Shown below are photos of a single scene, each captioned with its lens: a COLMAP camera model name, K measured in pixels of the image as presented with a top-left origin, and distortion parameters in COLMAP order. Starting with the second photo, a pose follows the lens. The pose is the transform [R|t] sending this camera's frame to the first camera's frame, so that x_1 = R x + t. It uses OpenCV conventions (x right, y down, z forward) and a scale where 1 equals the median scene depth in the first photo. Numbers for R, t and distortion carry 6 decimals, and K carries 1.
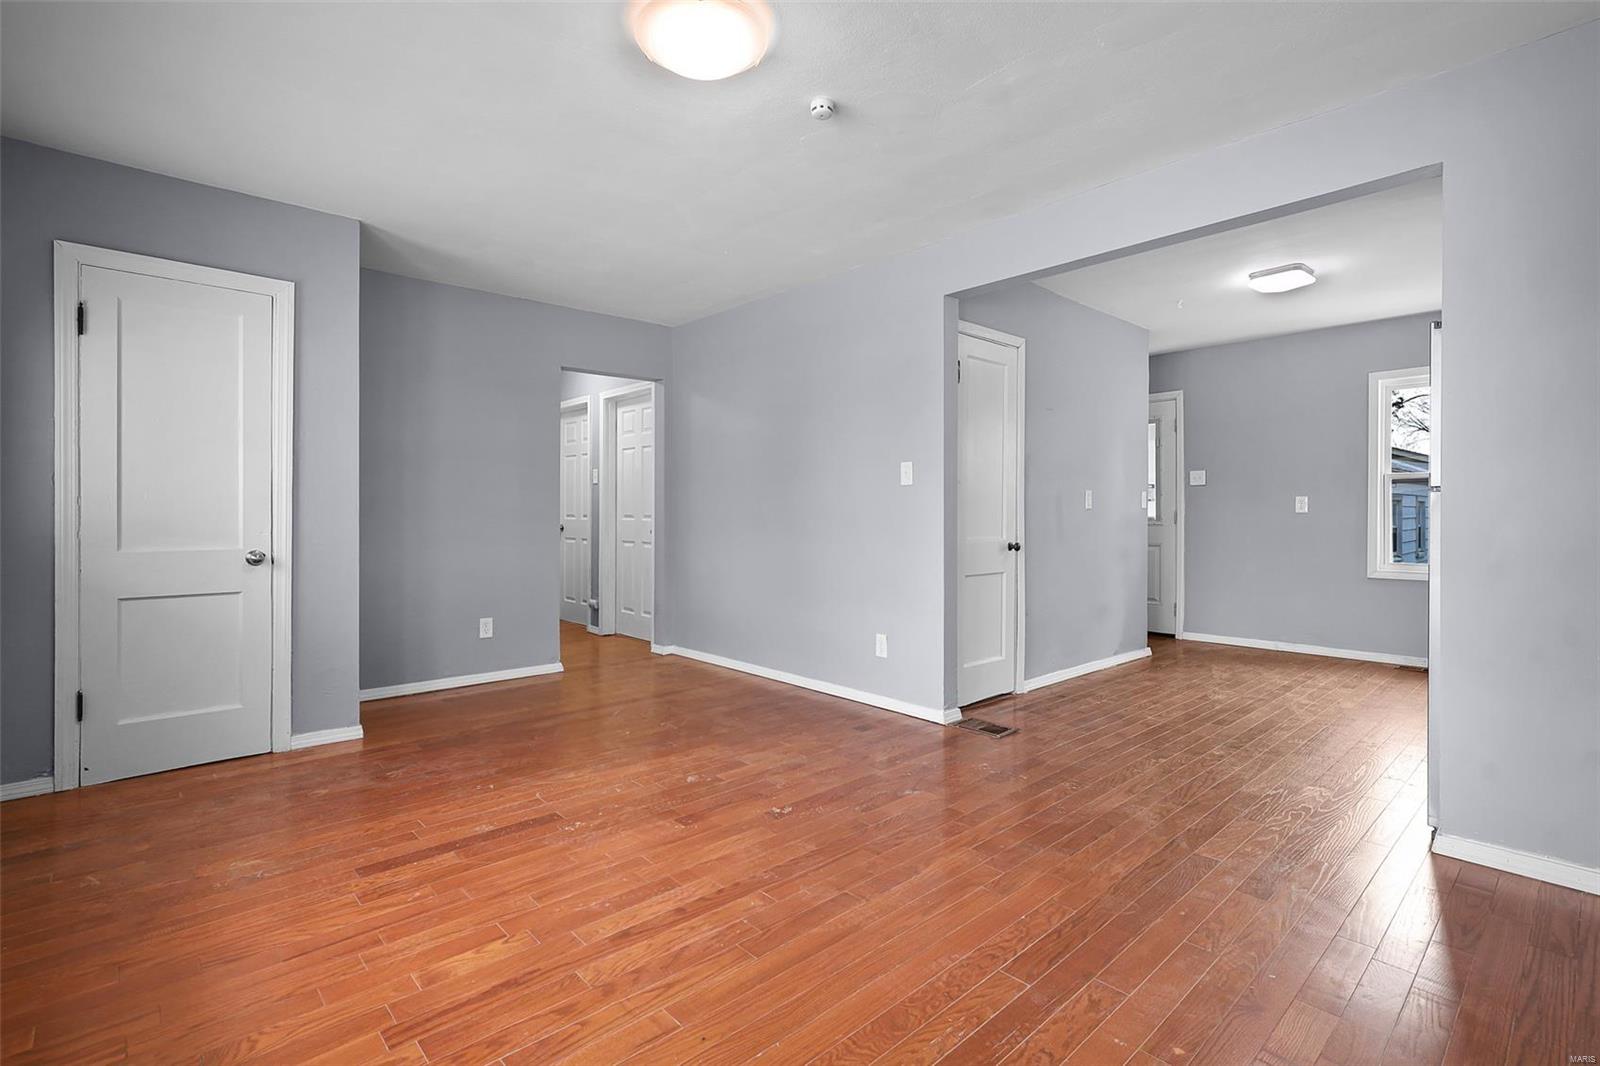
lens RADIAL K [[749.0, 0, 803.9], [0, 749.0, 509.4], [0, 0, 1]] dist [-0.004385, 0.002711]
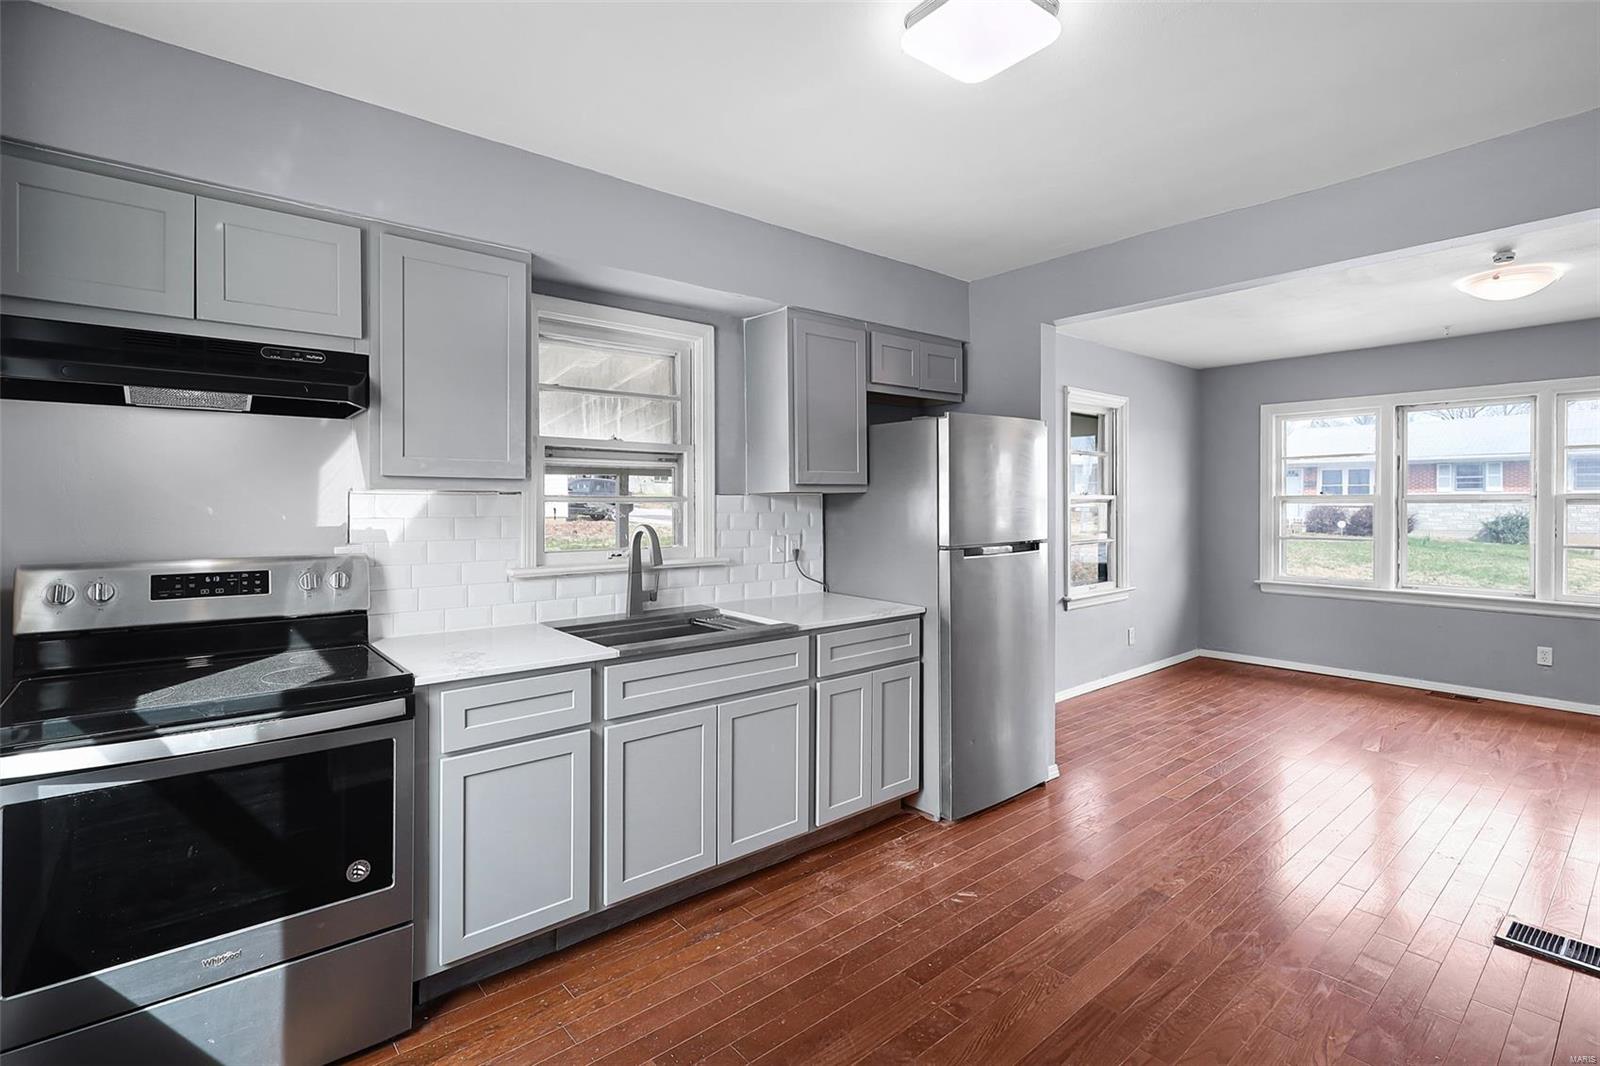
lens RADIAL K [[749.0, 0, 802.6], [0, 749.0, 516.6], [0, 0, 1]] dist [-0.004385, 0.002711]
pose [[-0.999042, 0.000077, 0.043767, 1.215736], [0.000871, 0.999835, 0.018128, -0.095904], [-0.043759, 0.018149, -0.998877, 2.386287]]
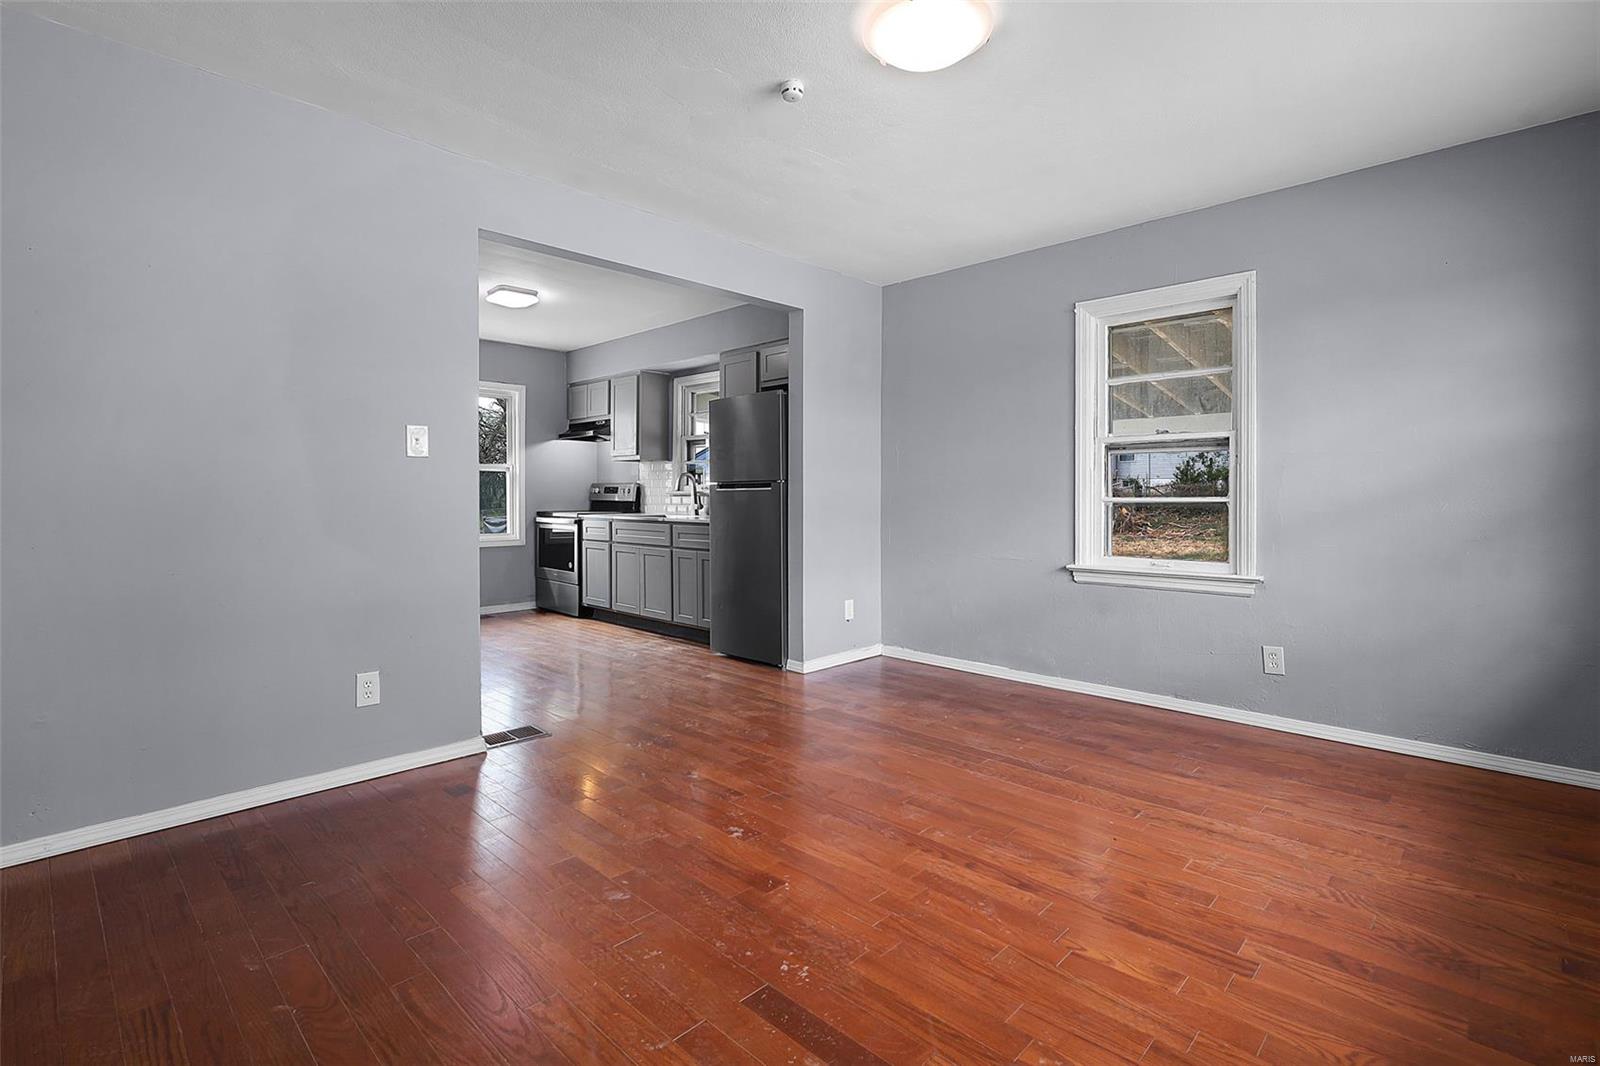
lens RADIAL K [[749.0, 0, 806.7], [0, 749.0, 503.5], [0, 0, 1]] dist [-0.004385, 0.002711]
pose [[-0.062131, -0.012723, 0.997987, -0.970639], [-0.002360, 0.999918, 0.012601, 0.005167], [-0.998065, -0.001572, -0.062156, 1.042283]]
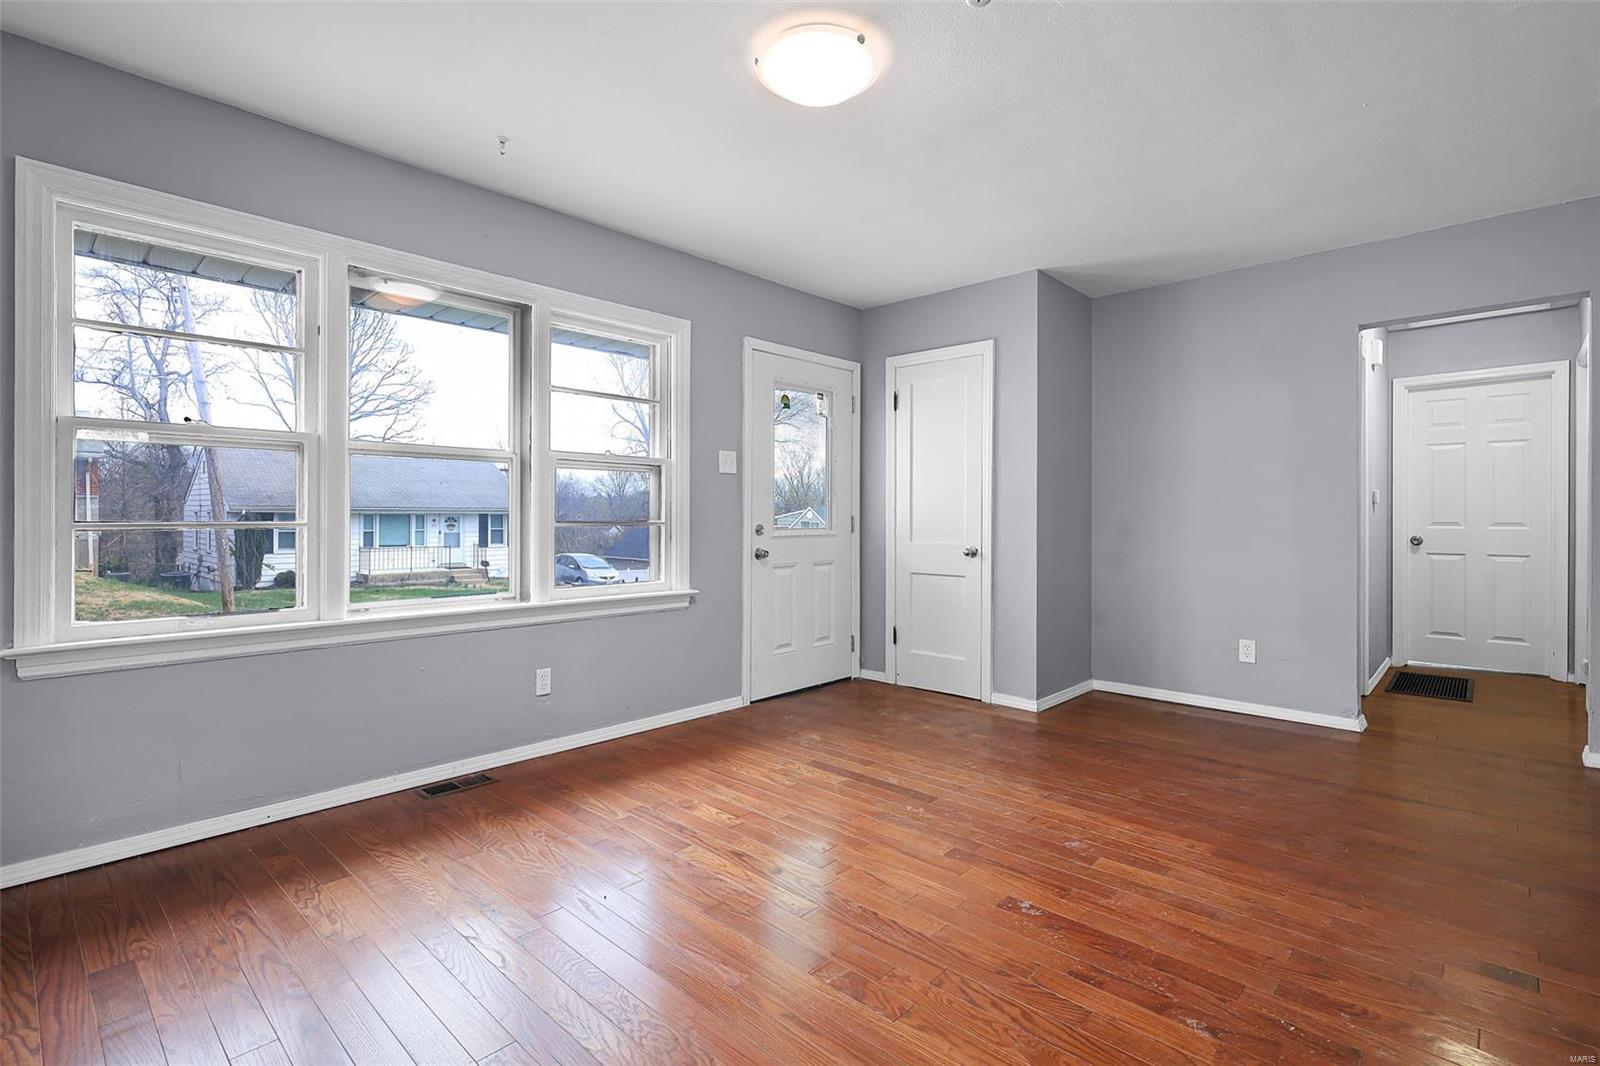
lens RADIAL K [[749.0, 0, 790.9], [0, 749.0, 517.3], [0, 0, 1]] dist [-0.004385, 0.002711]
pose [[0.063792, -0.001321, -0.997962, 0.767823], [0.000368, 0.999999, -0.001300, 0.004478], [0.997963, -0.000284, 0.063792, 0.761029]]
